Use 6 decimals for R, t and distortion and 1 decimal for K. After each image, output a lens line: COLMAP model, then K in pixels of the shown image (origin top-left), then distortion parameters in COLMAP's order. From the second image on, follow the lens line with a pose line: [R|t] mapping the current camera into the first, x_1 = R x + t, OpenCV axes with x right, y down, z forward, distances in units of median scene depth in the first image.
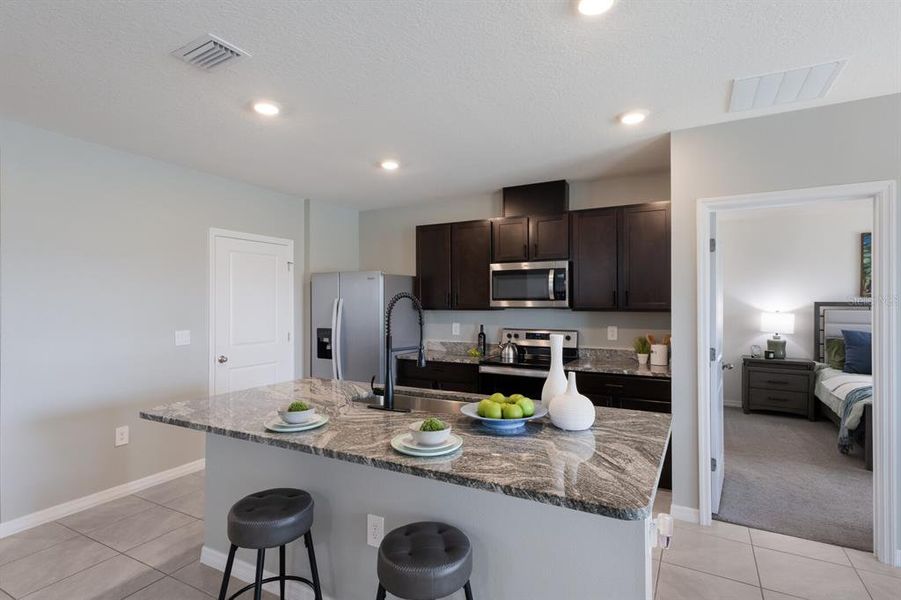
lens RADIAL K [[460.4, 0, 450.5], [0, 460.4, 300.0], [0, 0, 1]] dist [0.004309, 0.000932]
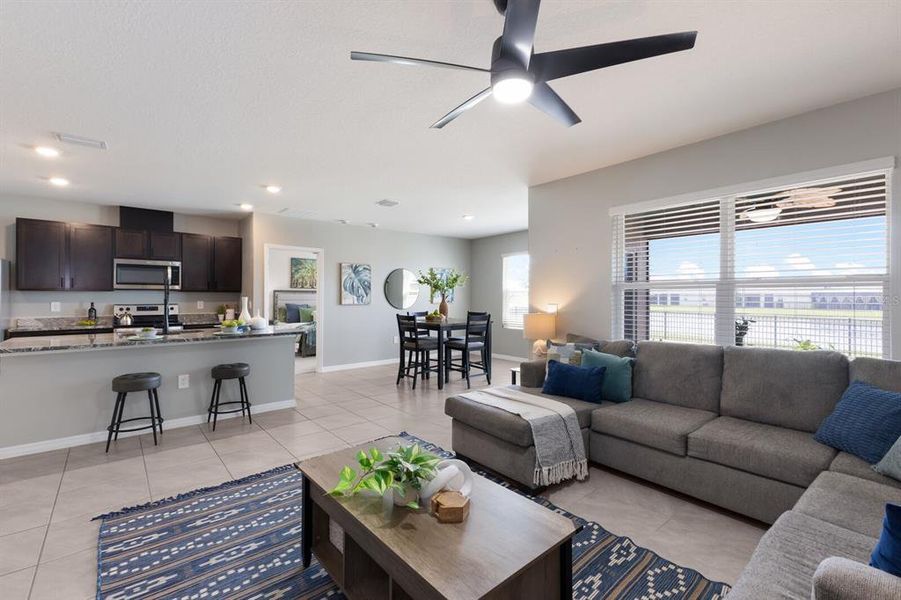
lens RADIAL K [[401.8, 0, 450.5], [0, 401.8, 300.0], [0, 0, 1]] dist [0.008280, -0.000855]
pose [[0.356999, -0.006210, 0.934084, -0.722766], [-0.010651, 0.999886, 0.010718, 0.025885], [-0.934044, -0.013775, 0.356892, -0.433337]]
